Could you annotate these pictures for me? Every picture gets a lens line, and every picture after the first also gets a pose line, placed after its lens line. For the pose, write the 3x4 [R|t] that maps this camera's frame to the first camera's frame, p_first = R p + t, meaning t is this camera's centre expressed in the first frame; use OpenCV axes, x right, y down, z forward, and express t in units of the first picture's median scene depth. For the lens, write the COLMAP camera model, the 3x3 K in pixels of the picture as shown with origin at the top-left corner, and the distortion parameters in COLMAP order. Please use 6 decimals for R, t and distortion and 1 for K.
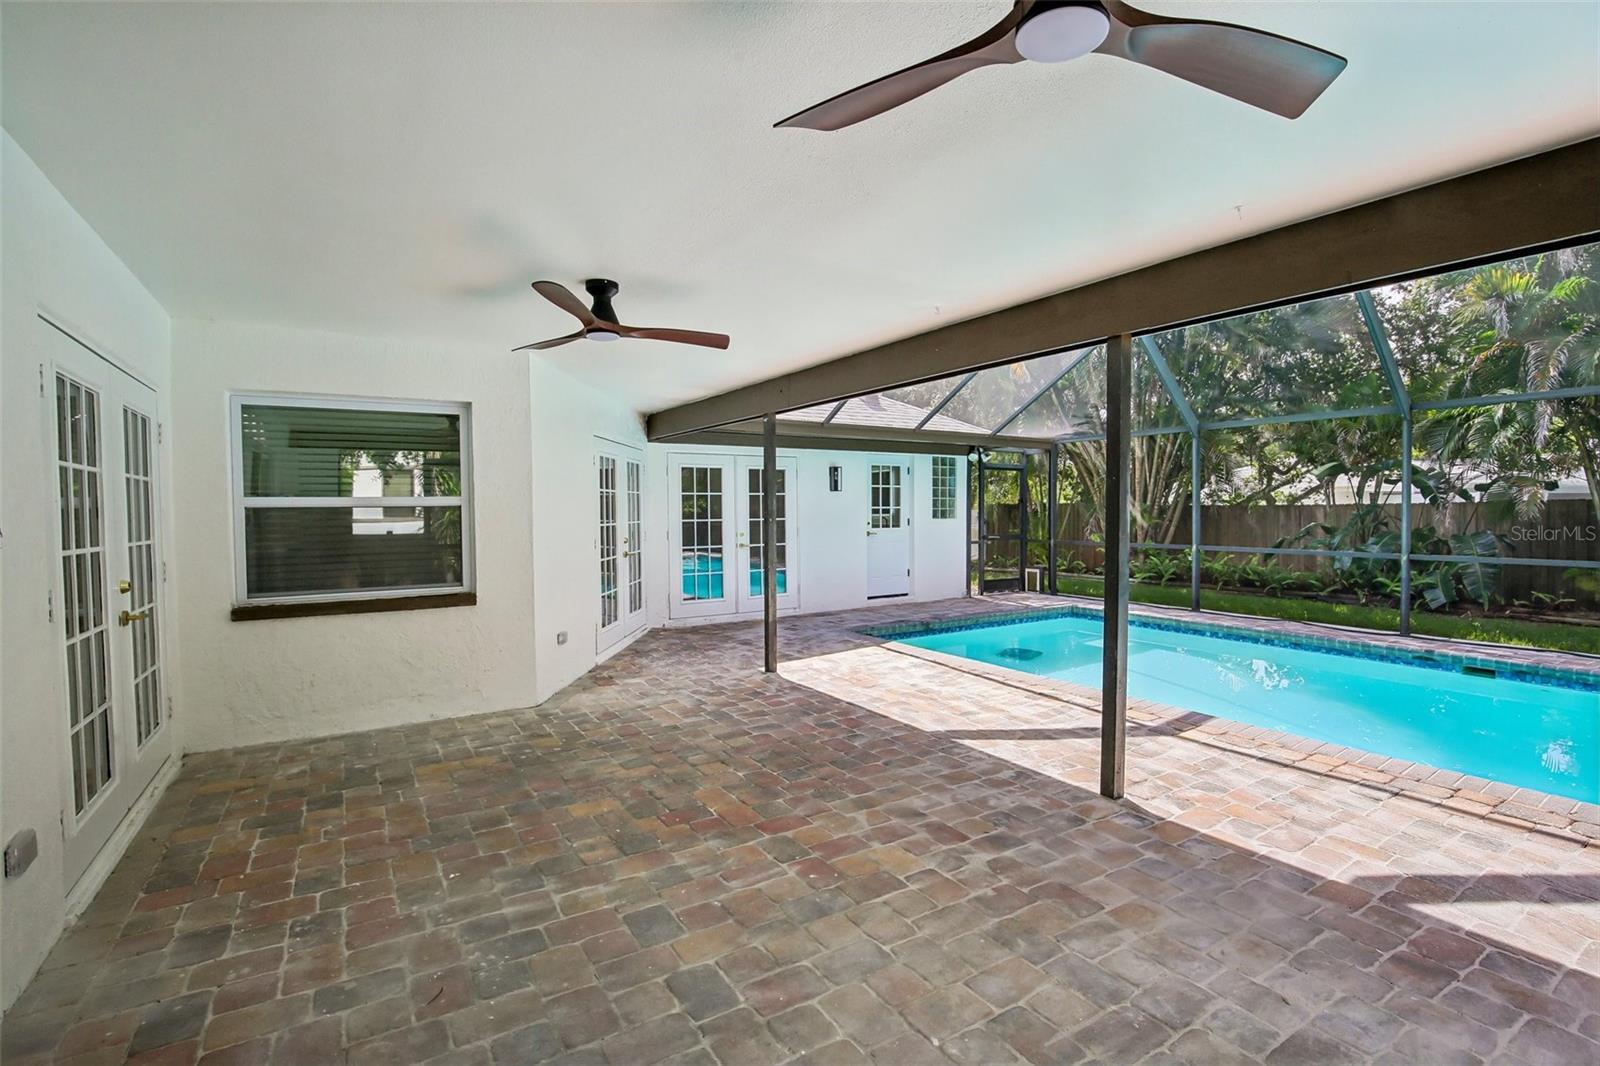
lens RADIAL K [[733.5, 0, 806.8], [0, 733.5, 532.1], [0, 0, 1]] dist [-0.020131, 0.005678]
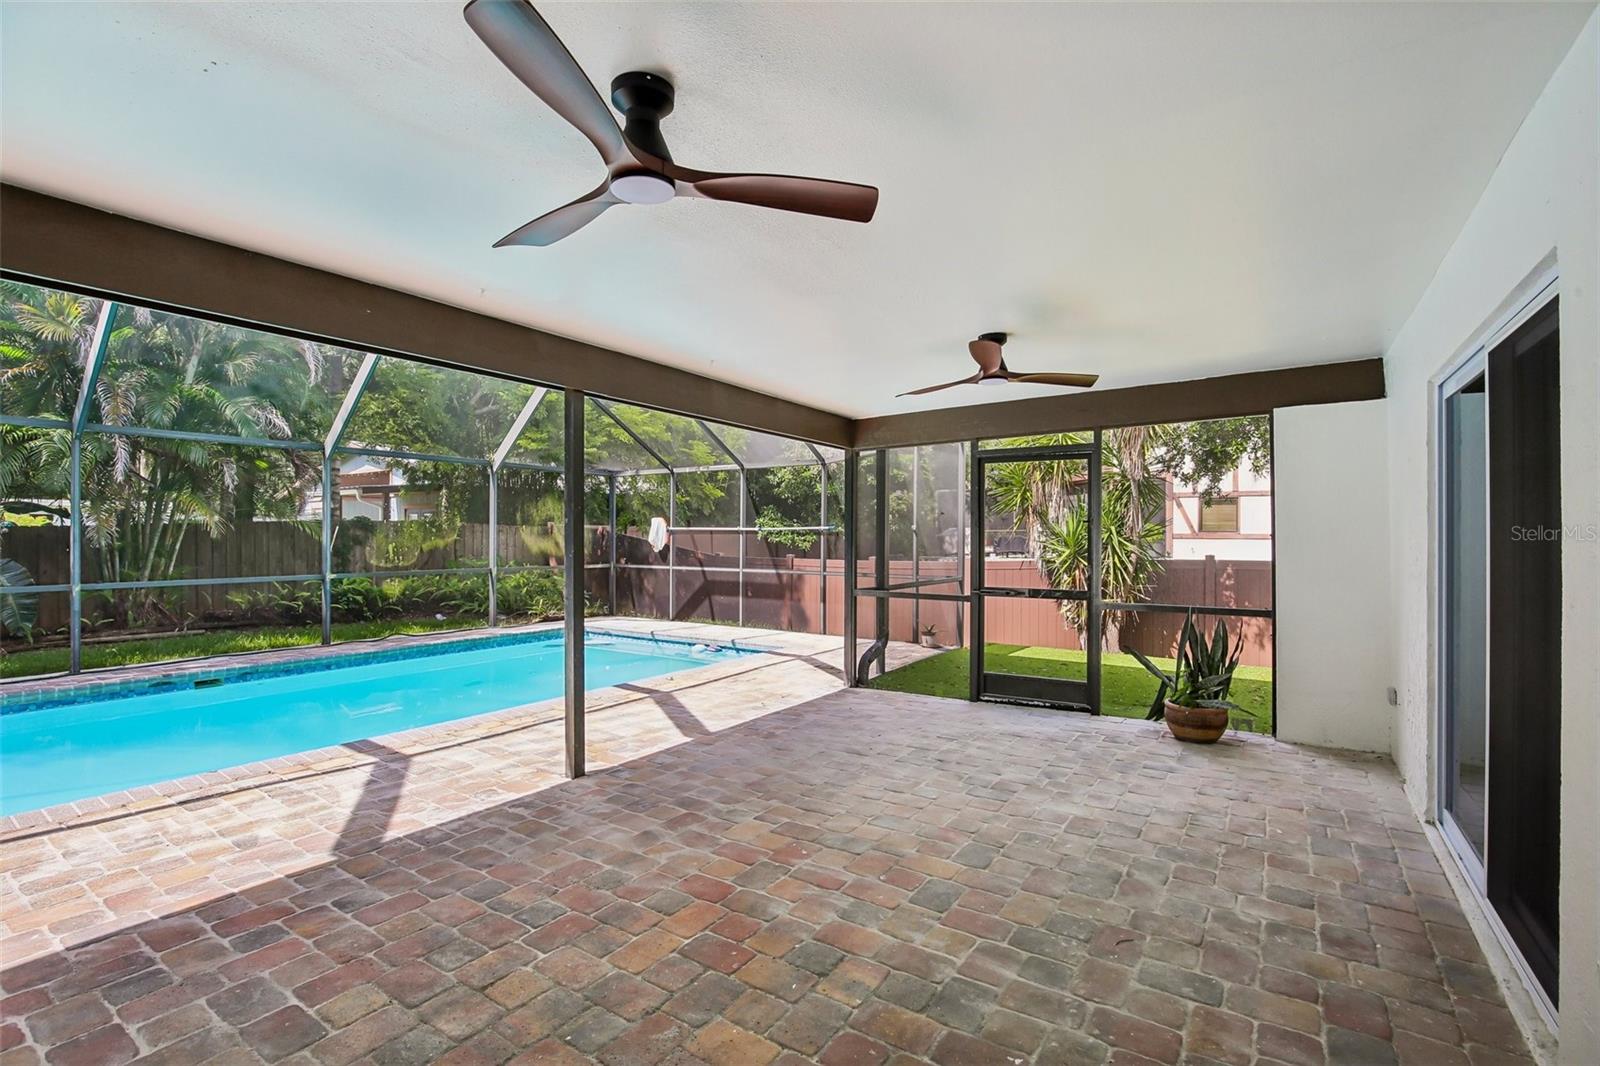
lens RADIAL K [[733.5, 0, 789.7], [0, 733.5, 538.7], [0, 0, 1]] dist [-0.020131, 0.005678]
pose [[-0.397093, 0.003374, 0.917772, -0.671168], [0.026918, 0.999606, 0.007972, -0.019460], [-0.917383, 0.027870, -0.397027, 0.947382]]
